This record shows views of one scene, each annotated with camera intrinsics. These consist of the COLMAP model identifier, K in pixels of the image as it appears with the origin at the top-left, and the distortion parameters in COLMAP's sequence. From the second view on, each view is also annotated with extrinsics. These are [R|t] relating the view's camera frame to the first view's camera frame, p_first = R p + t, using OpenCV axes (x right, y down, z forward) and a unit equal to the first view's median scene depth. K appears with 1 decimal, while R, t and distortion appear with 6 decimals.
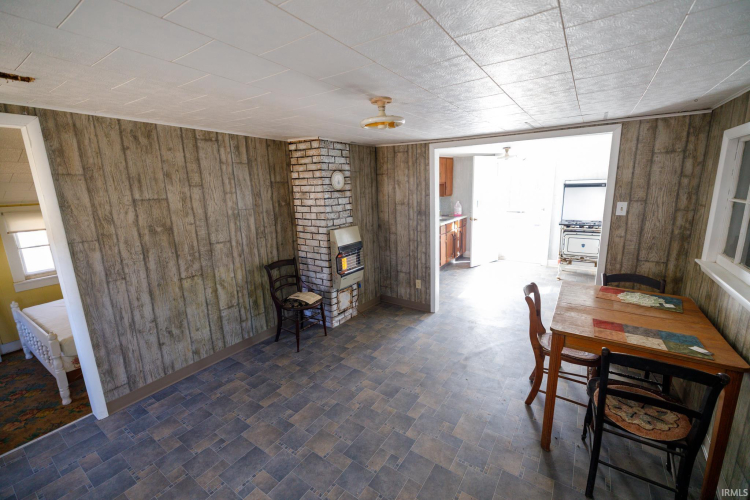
lens RADIAL K [[311.8, 0, 376.1], [0, 311.8, 248.7], [0, 0, 1]] dist [0.003071, -0.000904]
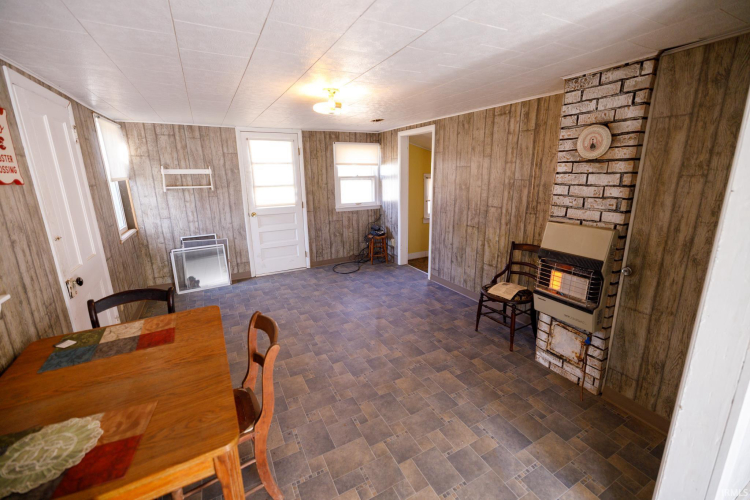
lens RADIAL K [[311.8, 0, 375.7], [0, 311.8, 249.0], [0, 0, 1]] dist [0.003071, -0.000904]
pose [[-0.458461, 0.251953, -0.852252, 0.669483], [-0.149706, 0.923373, 0.353511, -0.204113], [0.876015, 0.289658, -0.385612, 1.048211]]
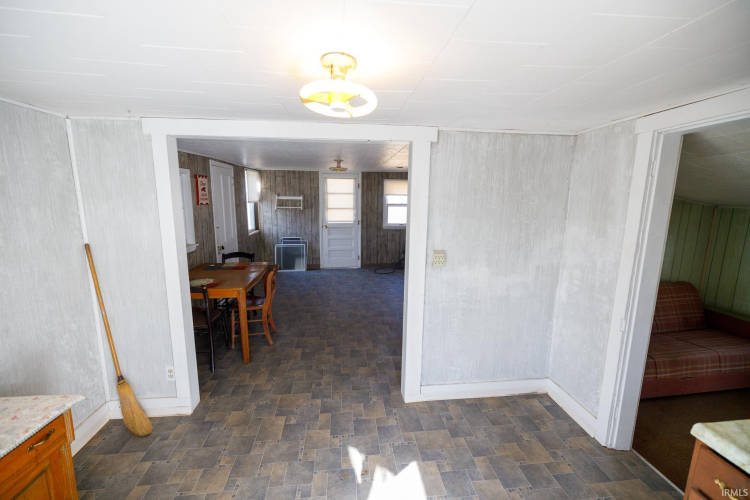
lens RADIAL K [[311.8, 0, 376.7], [0, 311.8, 249.6], [0, 0, 1]] dist [0.003071, -0.000904]
pose [[-0.753629, 0.135459, -0.643191, 0.810557], [-0.119350, 0.934067, 0.336562, -0.384378], [0.646374, 0.330408, -0.687773, 1.738224]]
